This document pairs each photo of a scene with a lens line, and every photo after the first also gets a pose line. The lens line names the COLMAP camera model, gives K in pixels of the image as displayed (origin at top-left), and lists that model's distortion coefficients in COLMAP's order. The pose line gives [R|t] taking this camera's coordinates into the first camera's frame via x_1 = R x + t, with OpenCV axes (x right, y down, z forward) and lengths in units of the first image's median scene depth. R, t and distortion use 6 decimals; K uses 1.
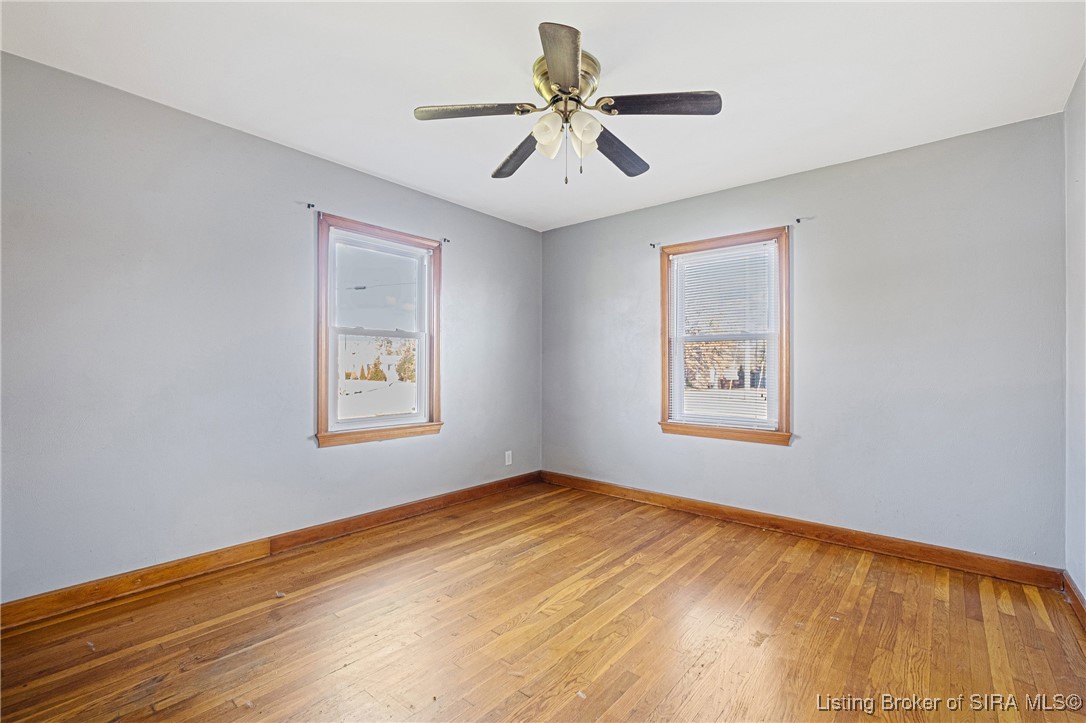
lens RADIAL K [[479.4, 0, 549.5], [0, 479.4, 367.5], [0, 0, 1]] dist [-0.003981, 0.000412]
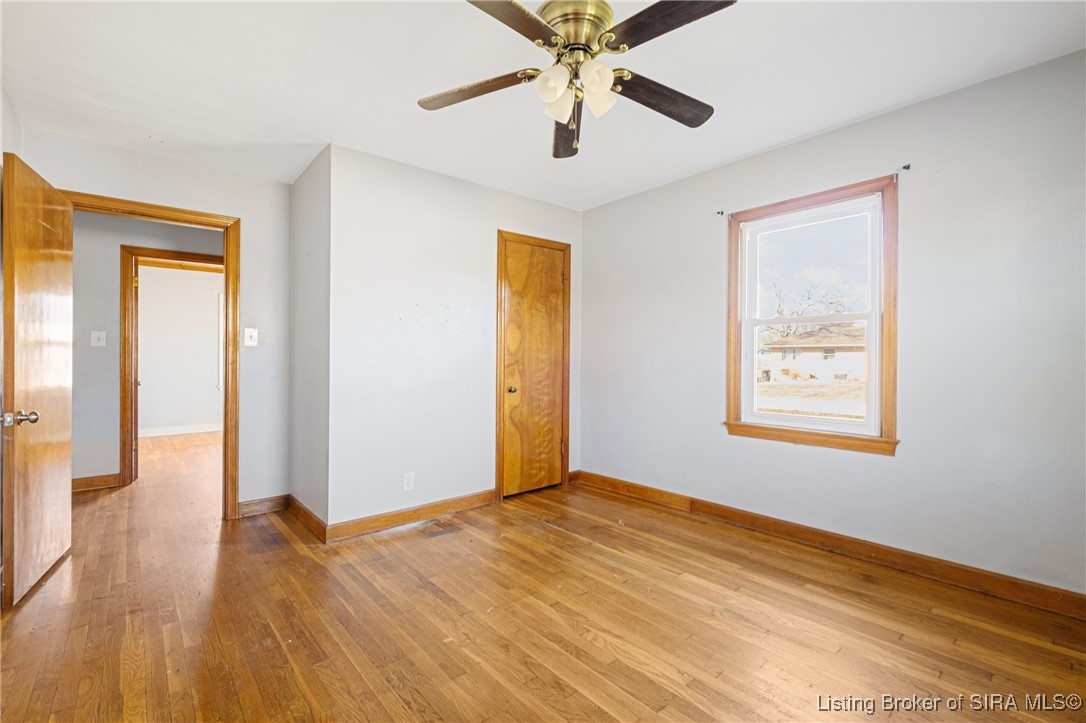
lens RADIAL K [[479.4, 0, 549.2], [0, 479.4, 356.4], [0, 0, 1]] dist [-0.003981, 0.000412]
pose [[-0.165559, -0.009431, -0.986155, 0.630538], [0.000352, 0.999954, -0.009622, 0.002819], [0.986200, -0.001940, -0.165548, 0.765575]]
